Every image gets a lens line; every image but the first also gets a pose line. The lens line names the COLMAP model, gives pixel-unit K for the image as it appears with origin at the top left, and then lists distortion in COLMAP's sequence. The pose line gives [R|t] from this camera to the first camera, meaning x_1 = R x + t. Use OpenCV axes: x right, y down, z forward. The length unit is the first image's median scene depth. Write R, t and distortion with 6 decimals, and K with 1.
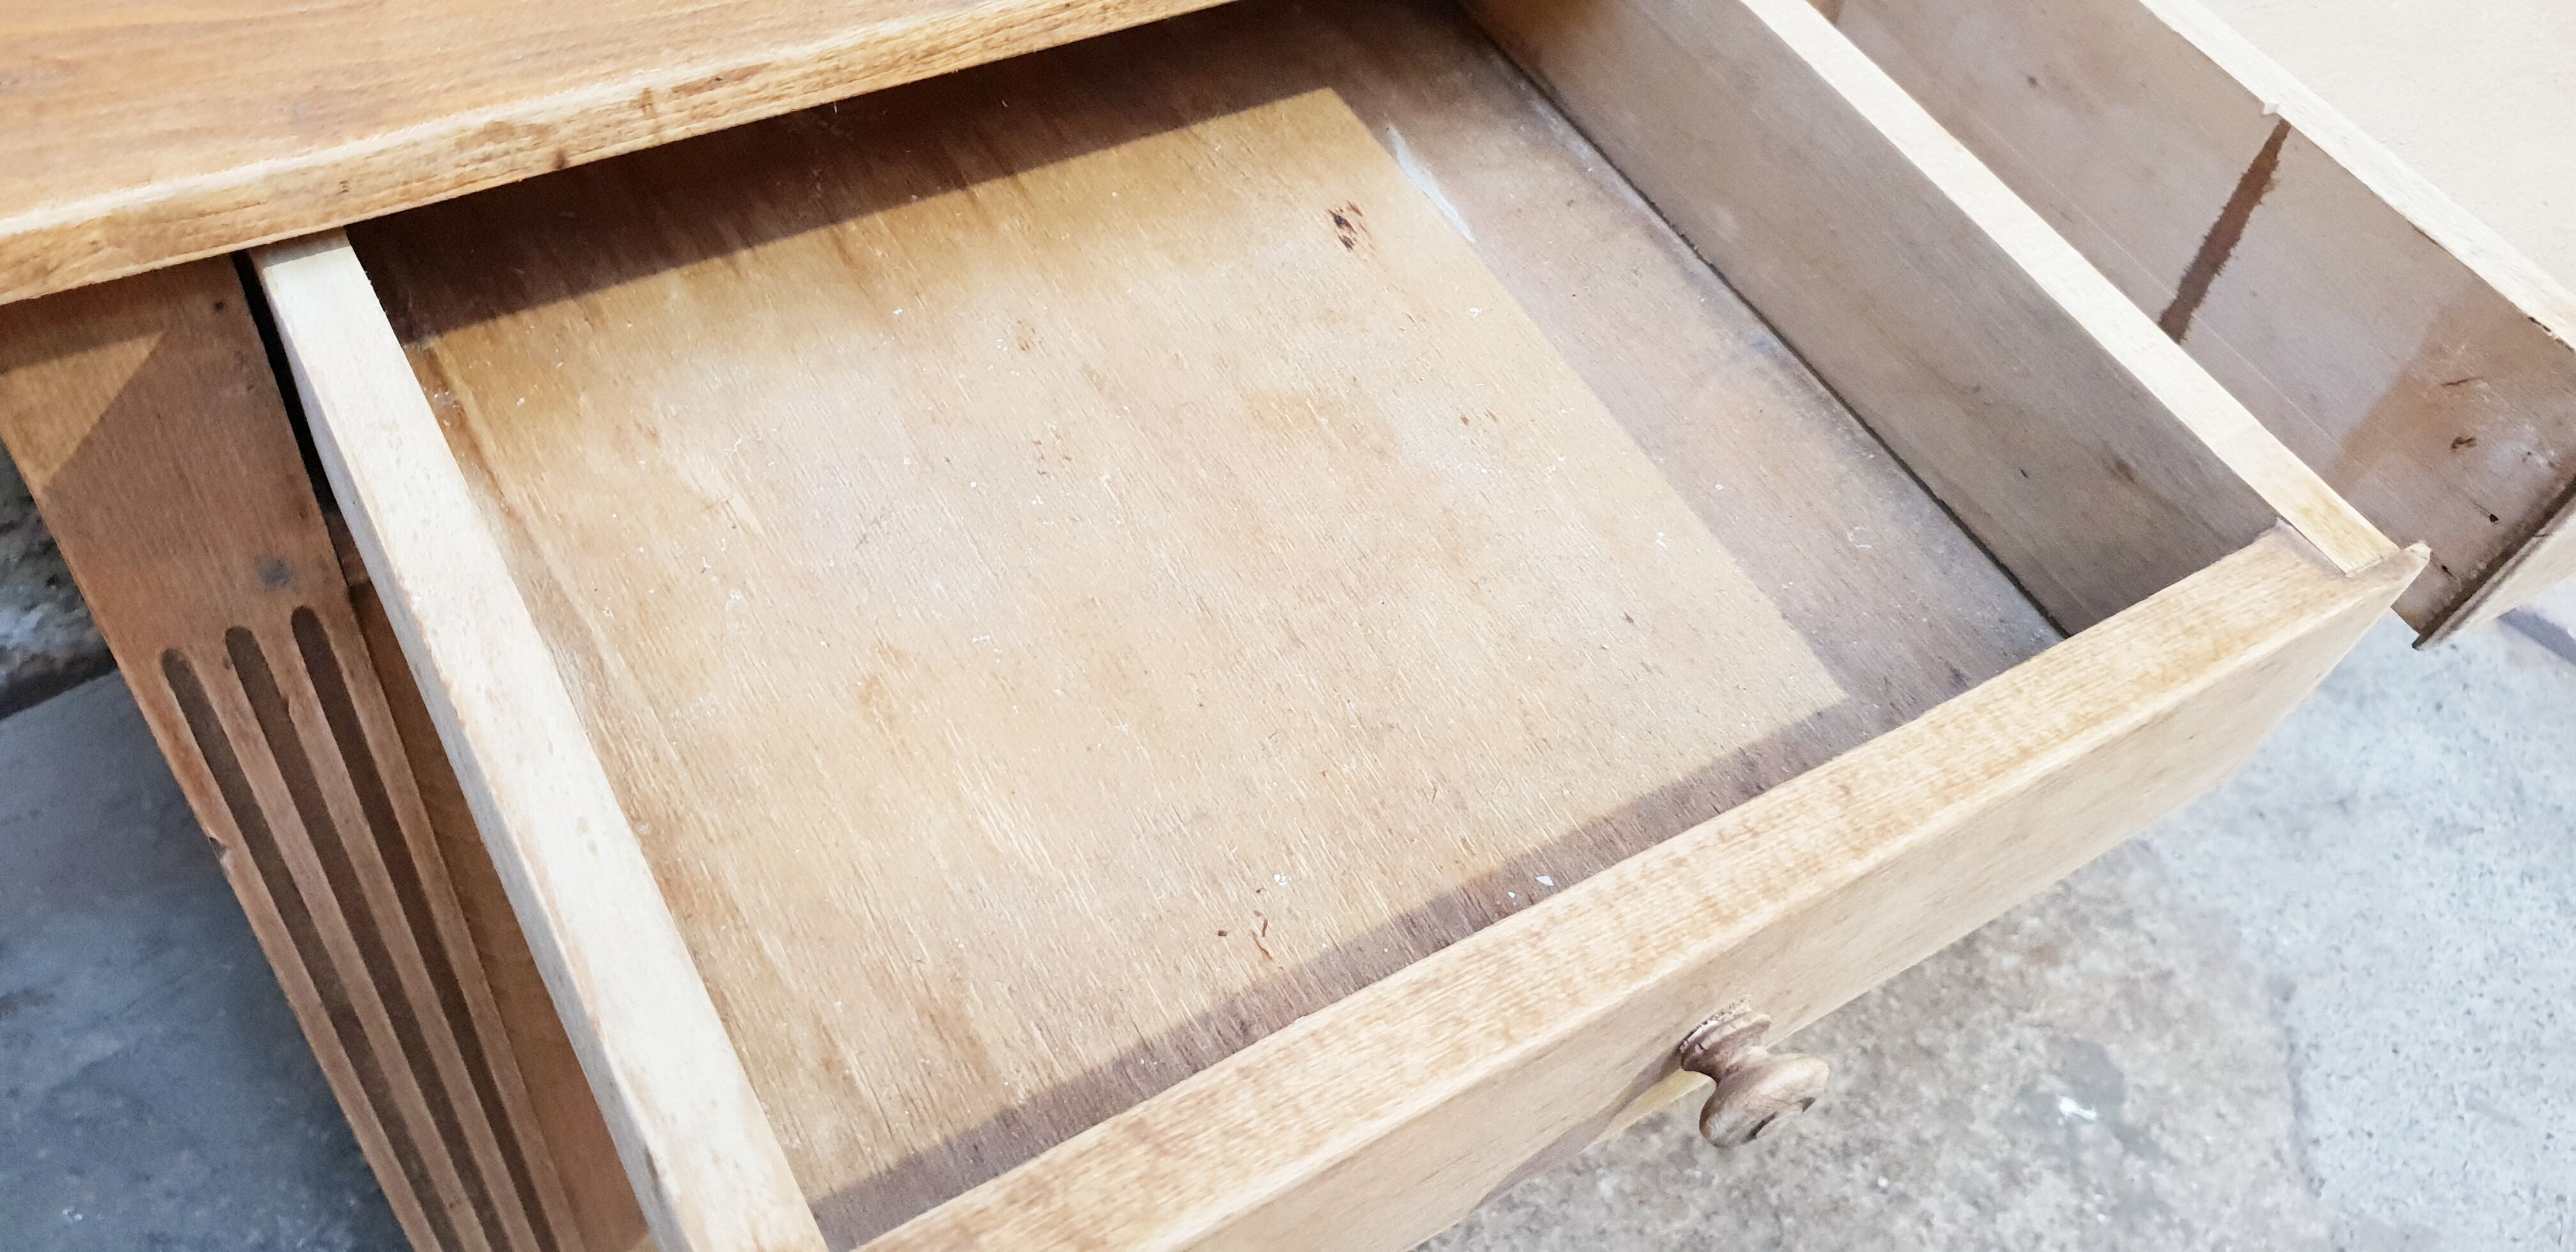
lens RADIAL K [[2069.3, 0, 1273.4], [0, 2069.3, 641.1], [0, 0, 1]] dist [-0.011211, 0.008524]
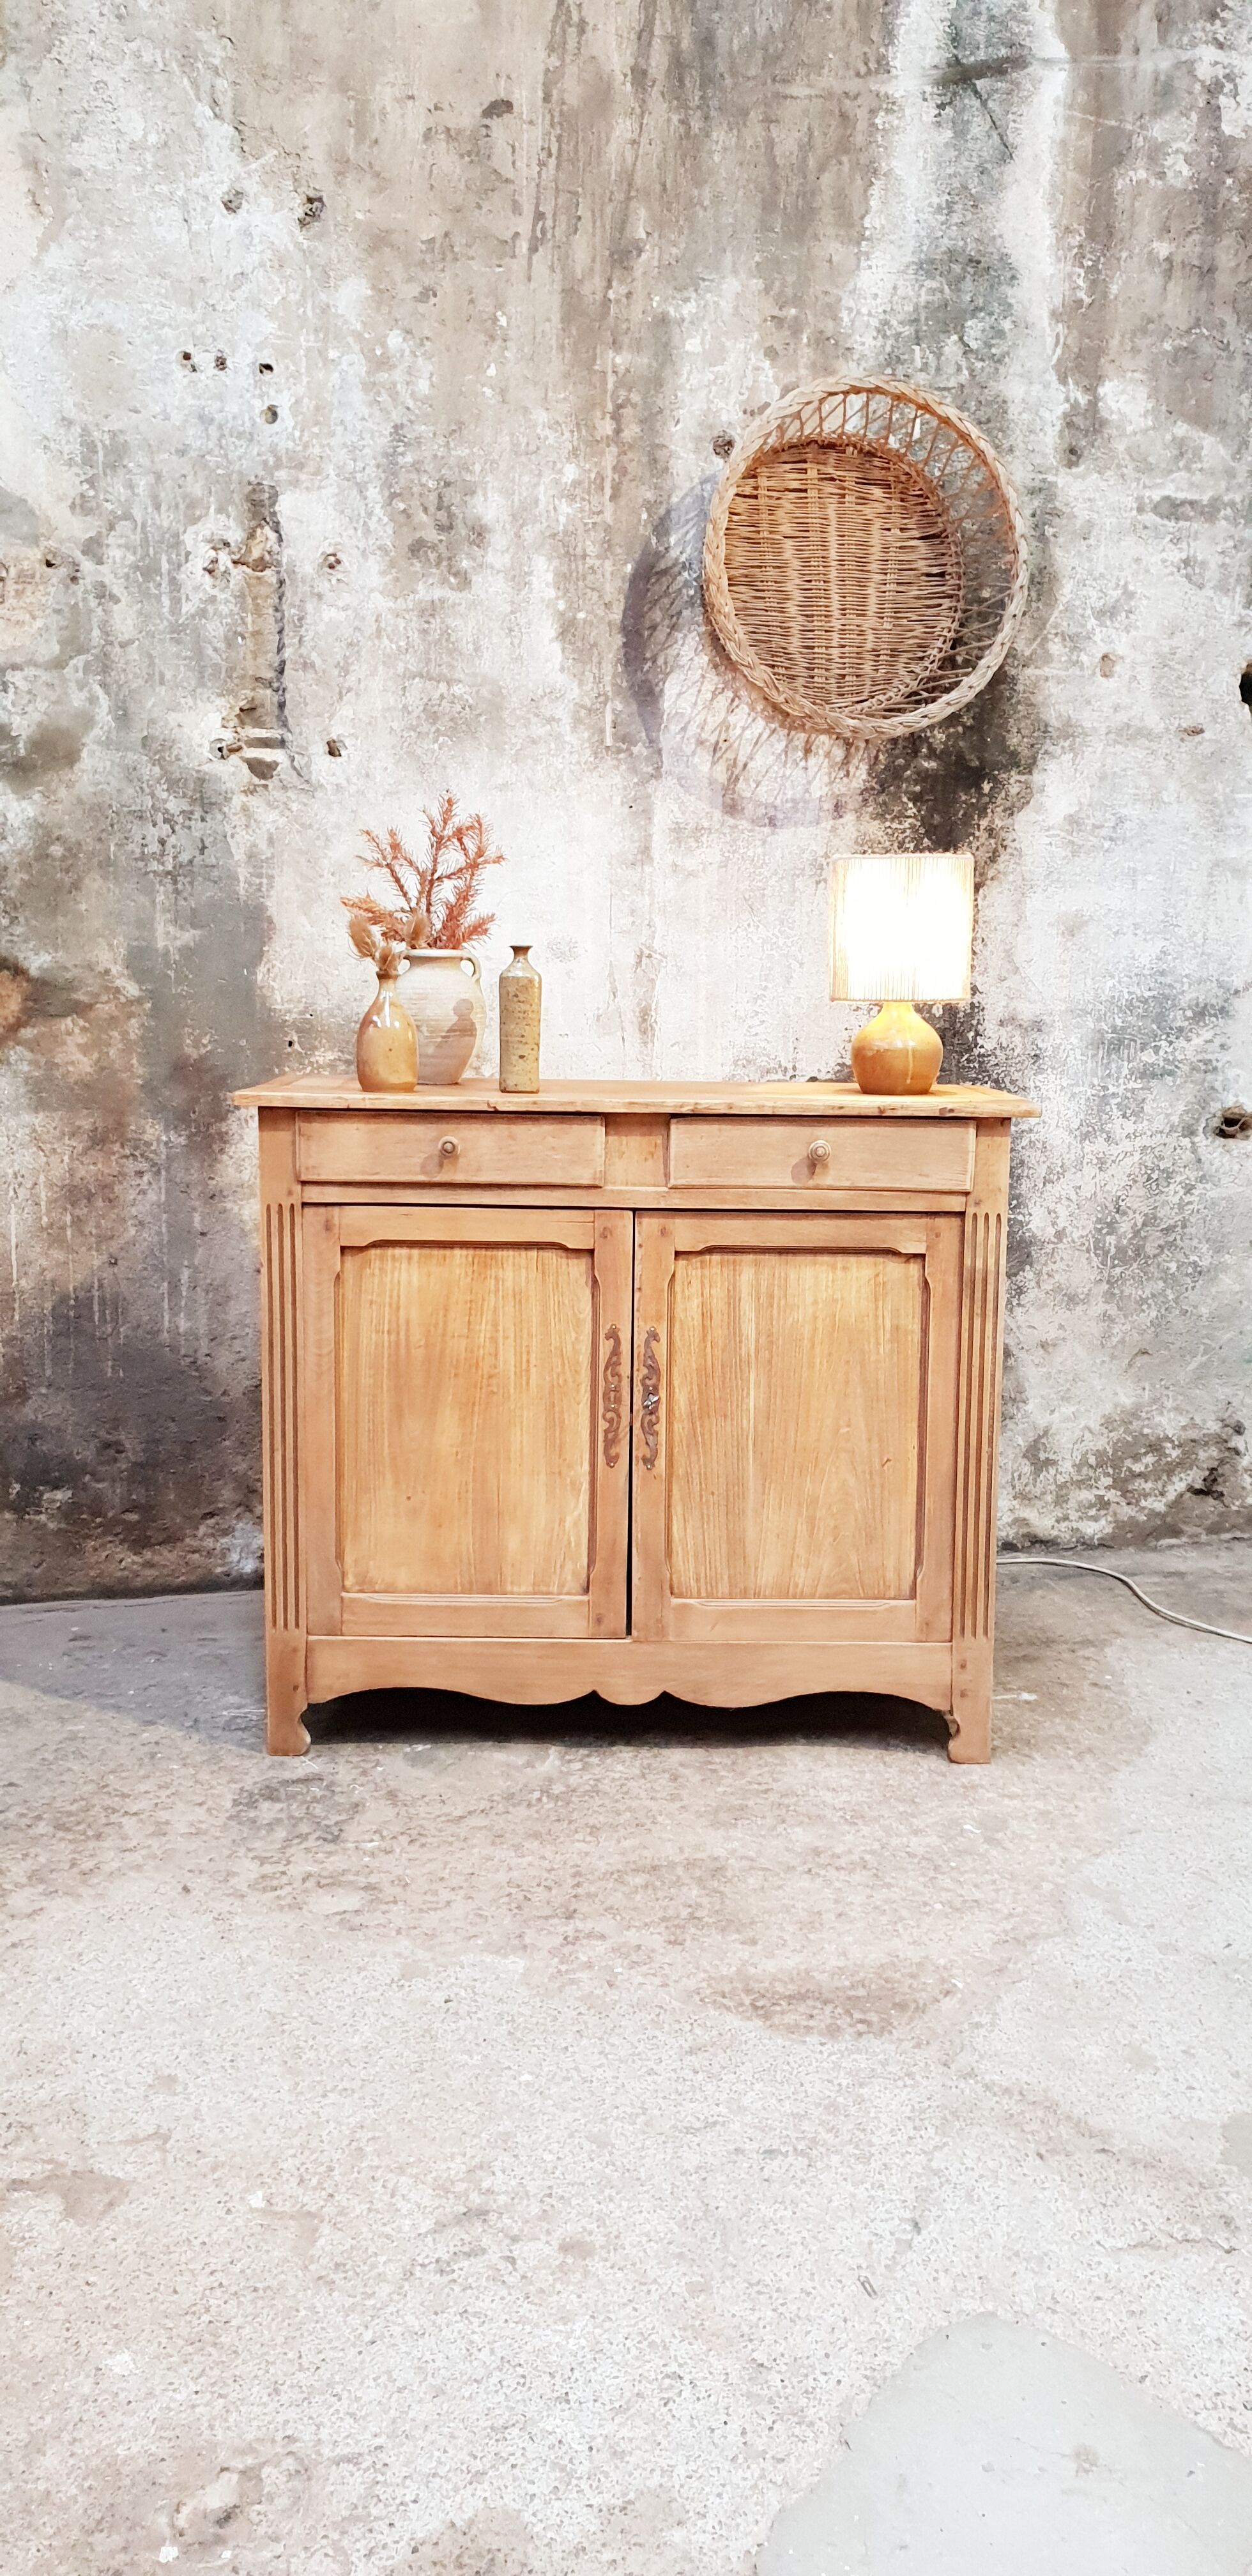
lens RADIAL K [[2002.1, 0, 657.2], [0, 2002.1, 1281.8], [0, 0, 1]] dist [0.170710, -0.456826]
pose [[0.855172, -0.022047, -0.517875, 3.247200], [-0.344260, 0.722762, -0.599250, 3.143121], [0.387512, 0.690745, 0.610496, -1.782453]]
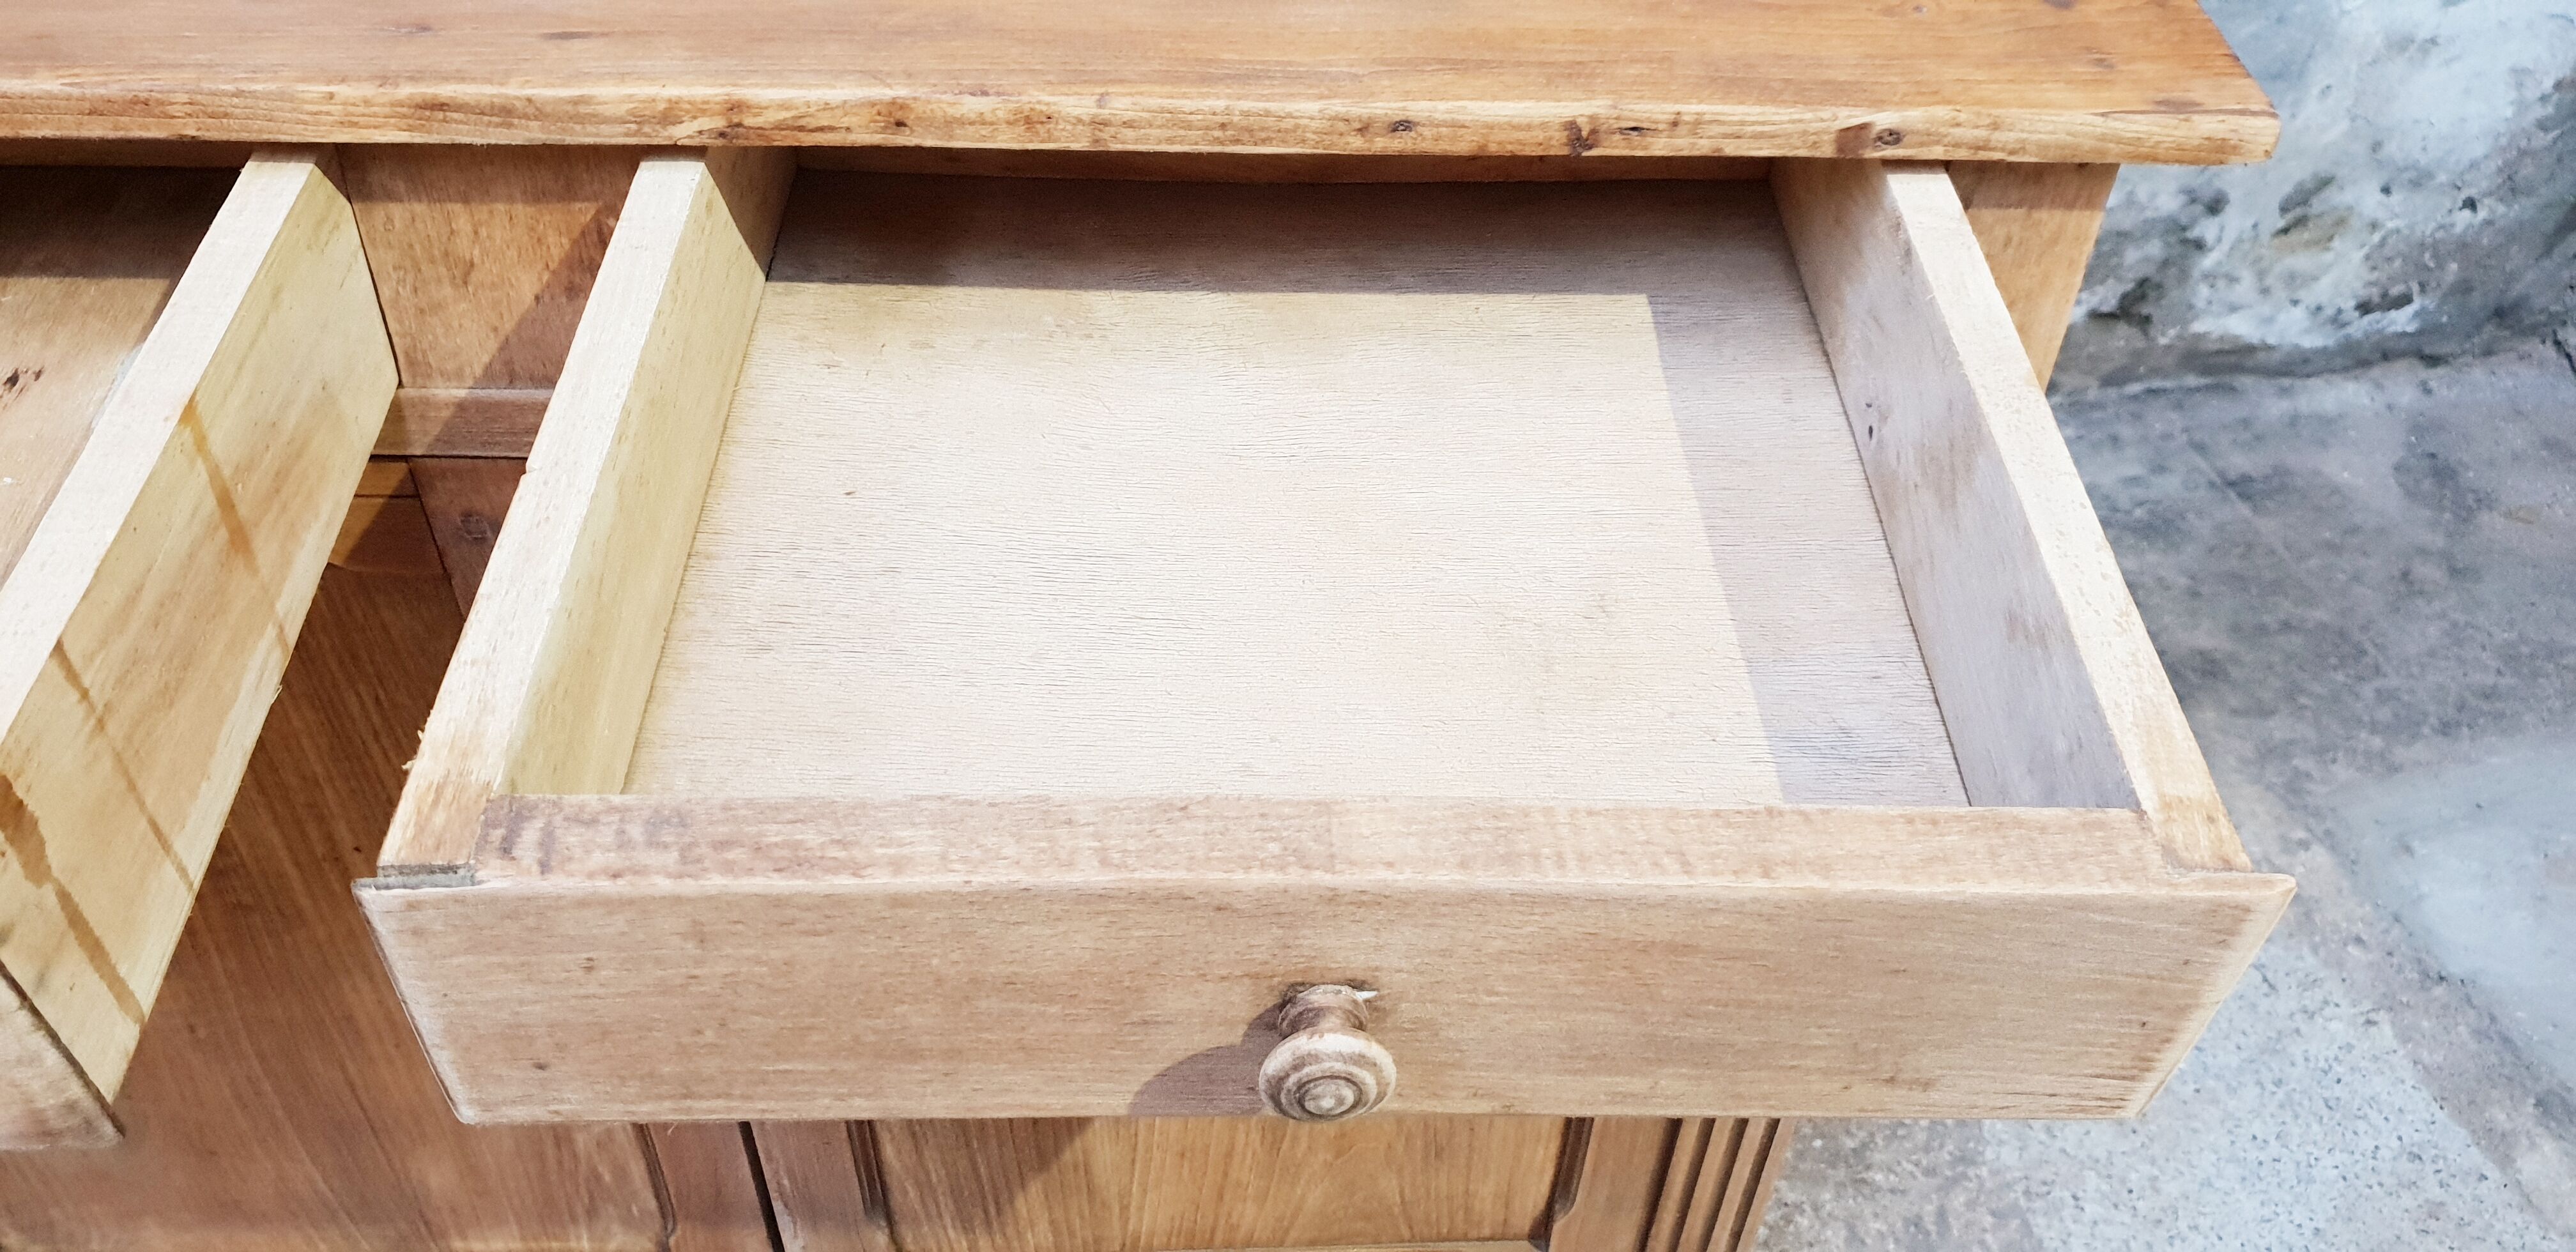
lens RADIAL K [[2043.4, 0, 1297.8], [0, 2043.4, 615.8], [0, 0, 1]] dist [0.000465, -0.000670]
pose [[0.868723, 0.263424, -0.419439, 1.384988], [-0.336923, 0.935014, -0.110596, -0.235008], [0.363048, 0.237396, 0.901021, 0.387863]]
